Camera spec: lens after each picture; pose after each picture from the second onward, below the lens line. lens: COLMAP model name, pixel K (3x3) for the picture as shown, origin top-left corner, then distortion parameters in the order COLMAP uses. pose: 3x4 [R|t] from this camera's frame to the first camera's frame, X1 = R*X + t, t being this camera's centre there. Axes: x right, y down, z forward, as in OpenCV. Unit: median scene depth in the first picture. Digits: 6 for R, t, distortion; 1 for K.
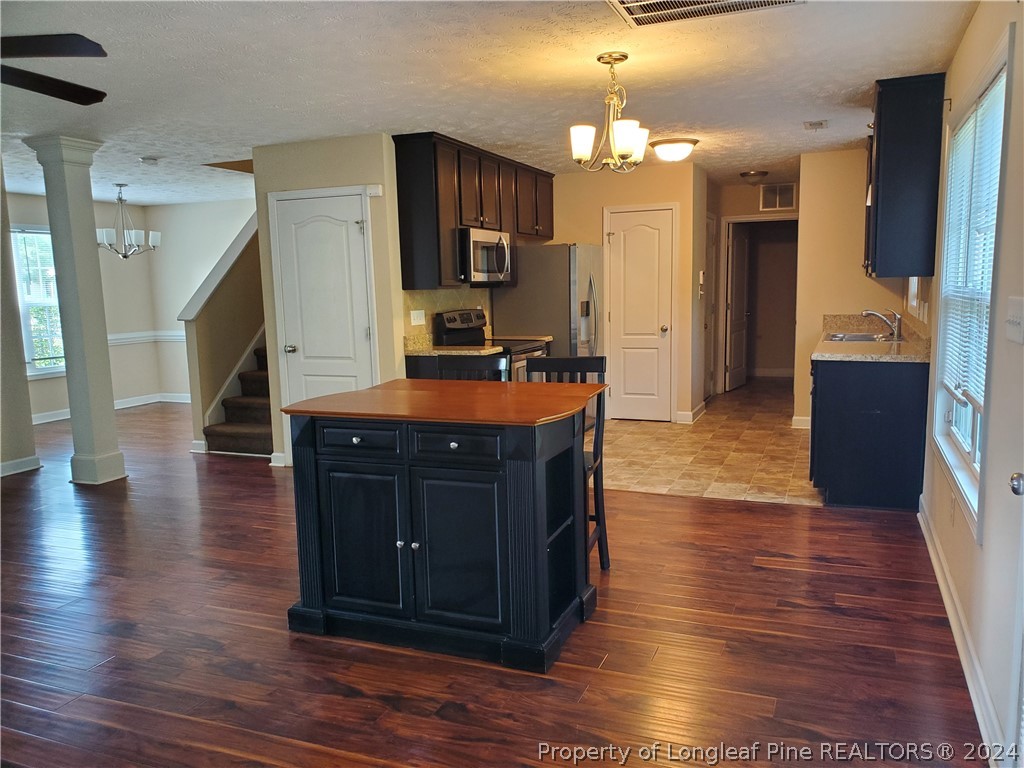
lens RADIAL K [[802.6, 0, 493.9], [0, 802.6, 392.2], [0, 0, 1]] dist [0.043215, -0.005024]
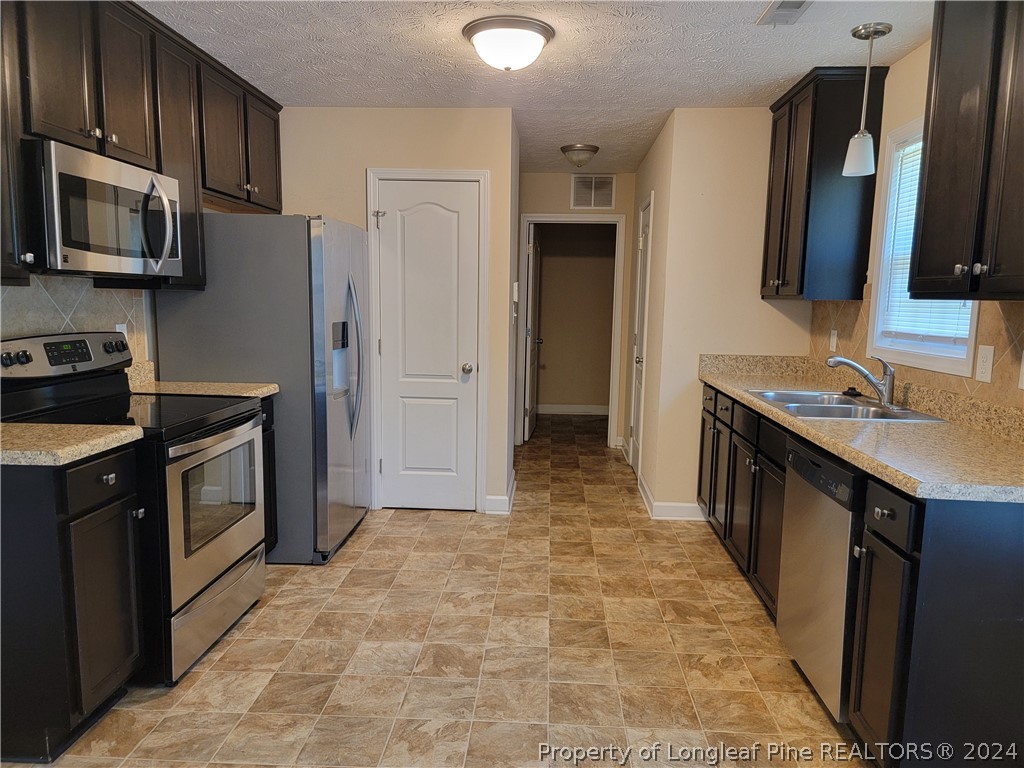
lens RADIAL K [[709.2, 0, 515.9], [0, 709.2, 396.3], [0, 0, 1]] dist [0.062326, -0.010973]
pose [[0.935153, -0.006235, 0.354190, 0.051993], [0.005574, 0.999980, 0.002888, -0.062517], [-0.354201, -0.000727, 0.935169, 0.493201]]
